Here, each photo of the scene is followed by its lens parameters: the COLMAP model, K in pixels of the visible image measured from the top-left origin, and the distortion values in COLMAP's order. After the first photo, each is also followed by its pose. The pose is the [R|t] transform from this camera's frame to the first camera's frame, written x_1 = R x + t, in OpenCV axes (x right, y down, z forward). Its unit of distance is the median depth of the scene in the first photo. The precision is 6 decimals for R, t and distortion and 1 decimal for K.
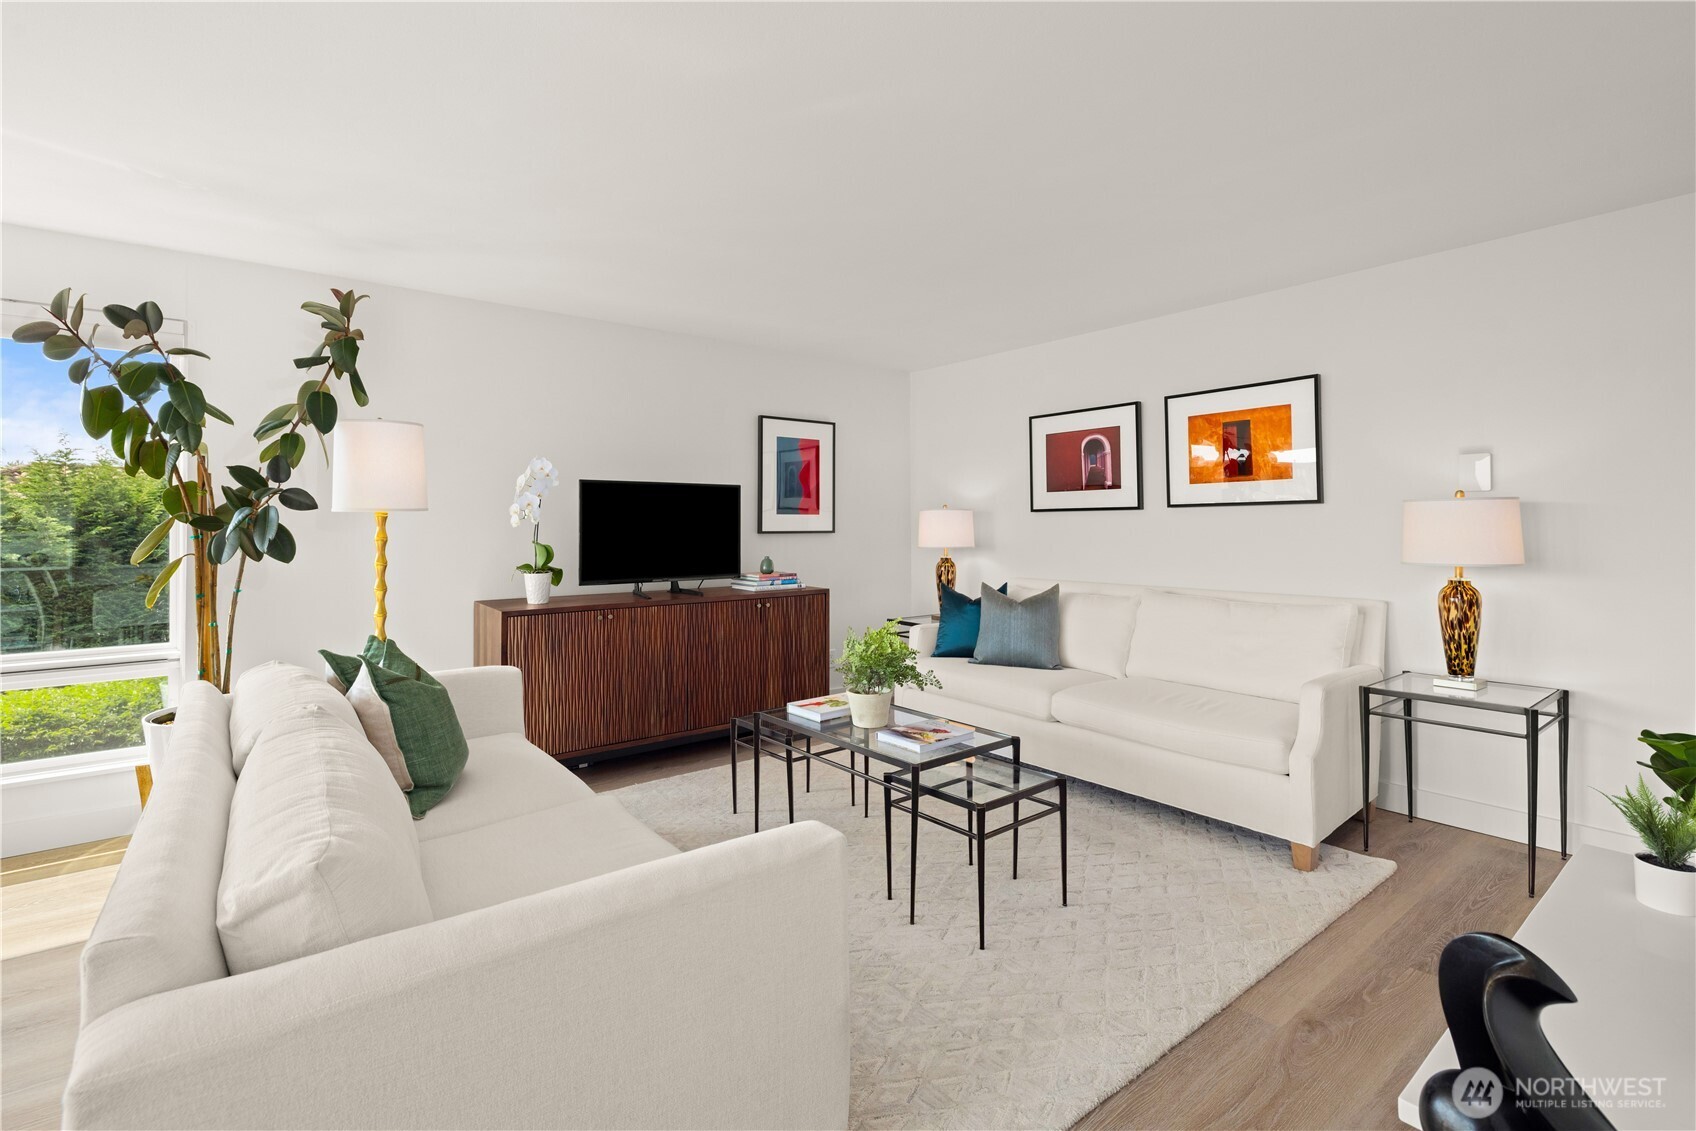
lens RADIAL K [[777.0, 0, 853.4], [0, 777.0, 522.8], [0, 0, 1]] dist [-0.001961, -0.000238]
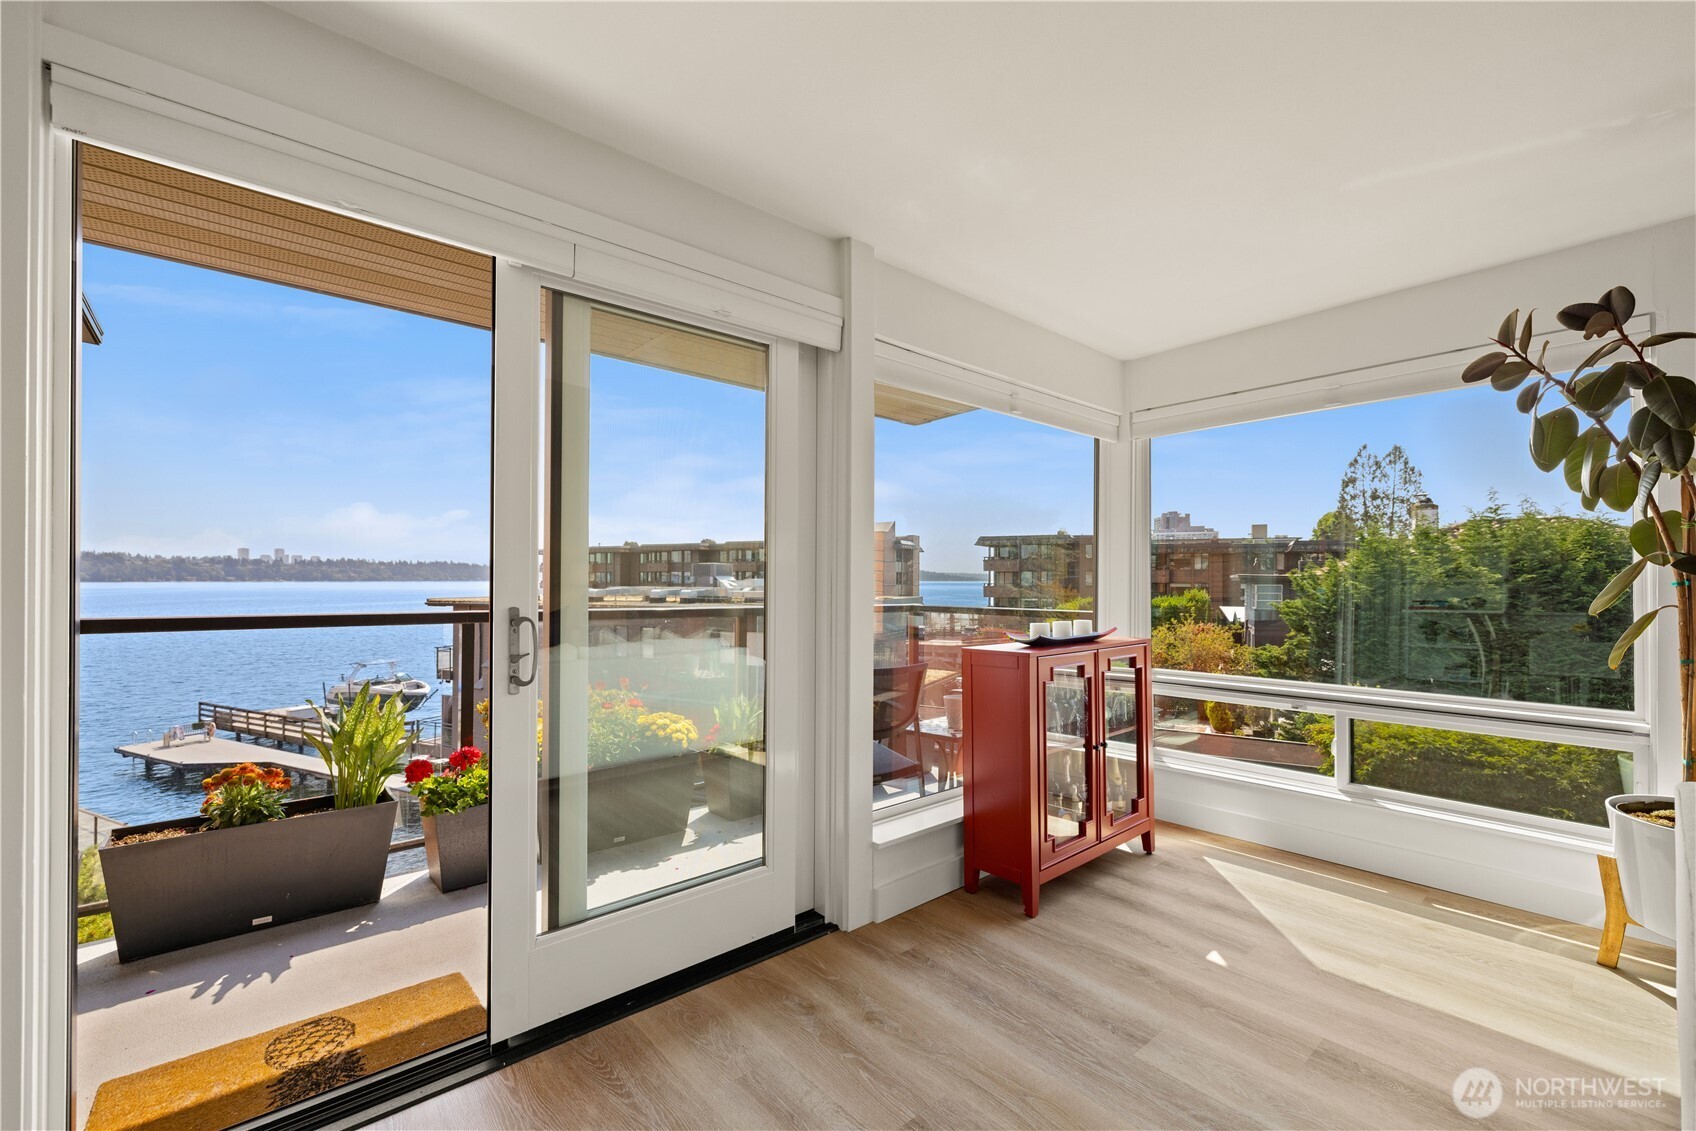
lens RADIAL K [[712.5, 0, 855.3], [0, 712.5, 573.0], [0, 0, 1]] dist [0.002478, -0.000717]
pose [[0.047623, -0.005530, -0.998850, -0.195498], [0.007936, 0.999955, -0.005157, 0.005433], [0.998834, -0.007681, 0.047665, 0.166024]]
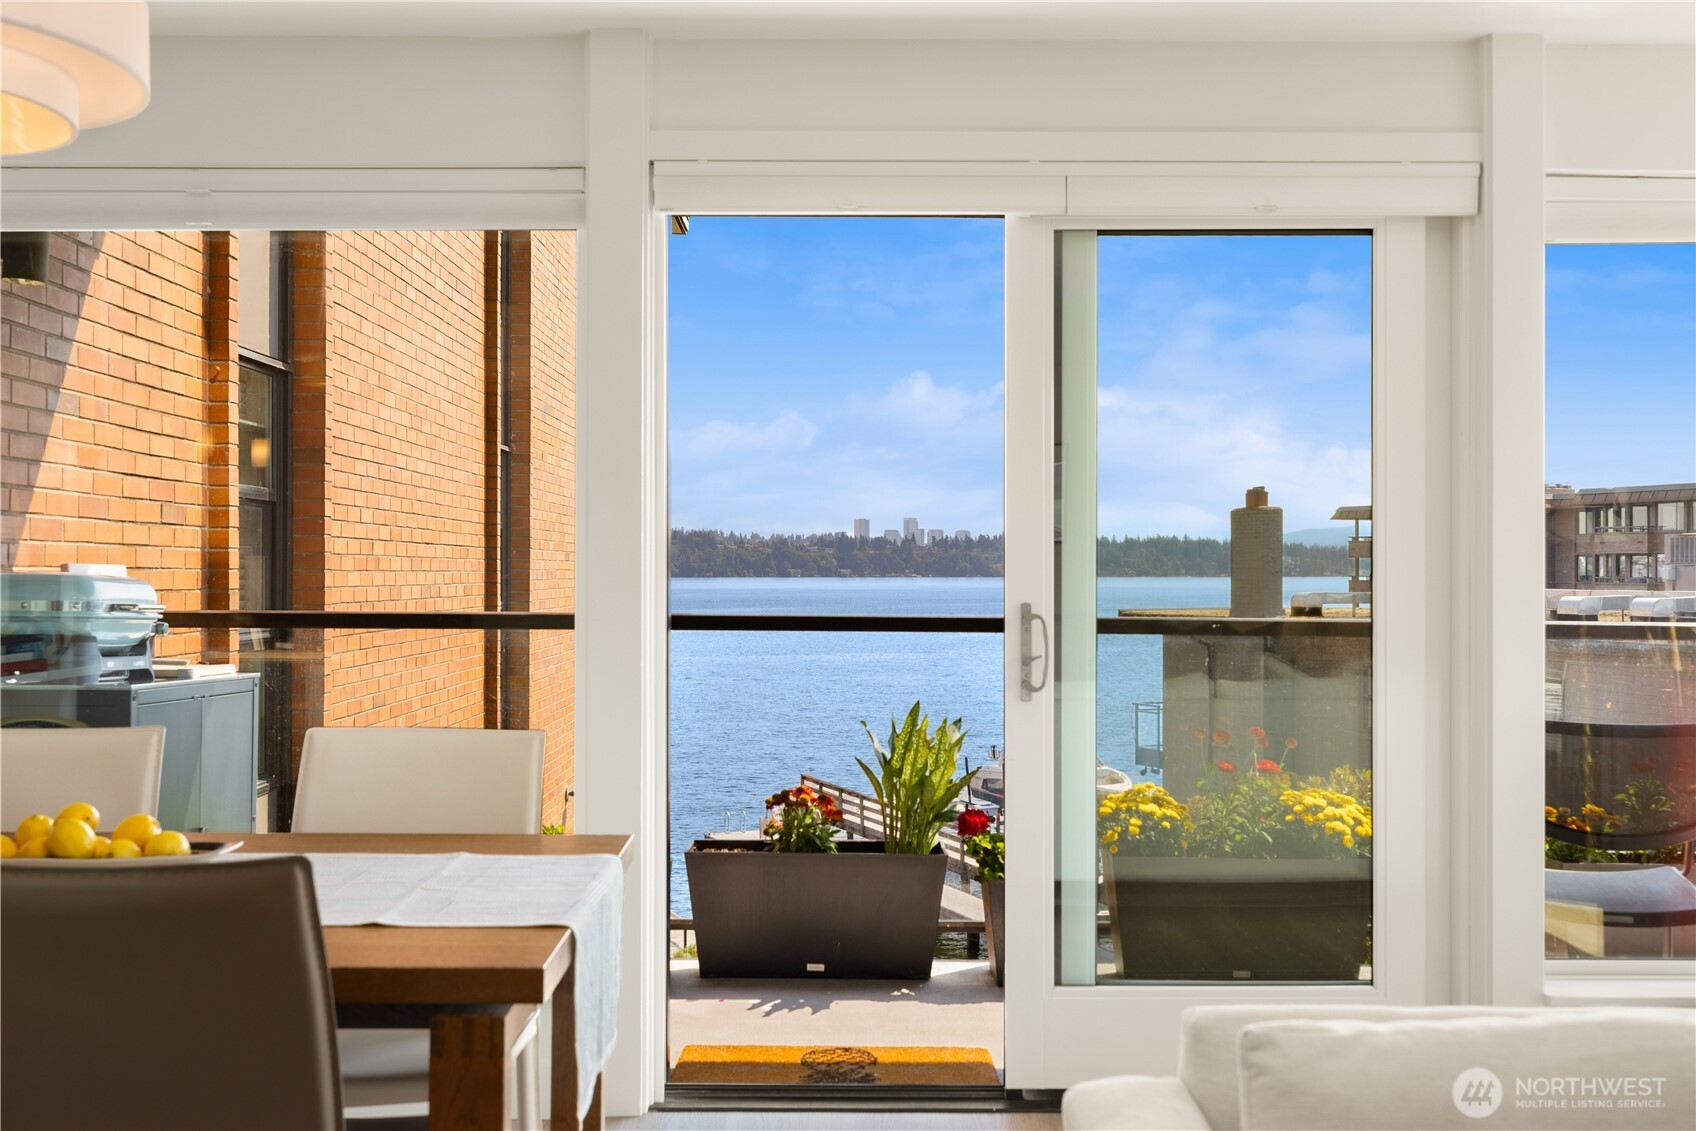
lens RADIAL K [[1656.0, 0, 872.7], [0, 1656.0, 539.5], [0, 0, 1]] dist [-0.007389, 0.000000]
pose [[-0.609454, -0.012276, -0.792727, 0.279935], [0.009589, 0.999693, -0.022854, 0.009531], [0.792764, -0.021530, -0.609149, 0.630427]]
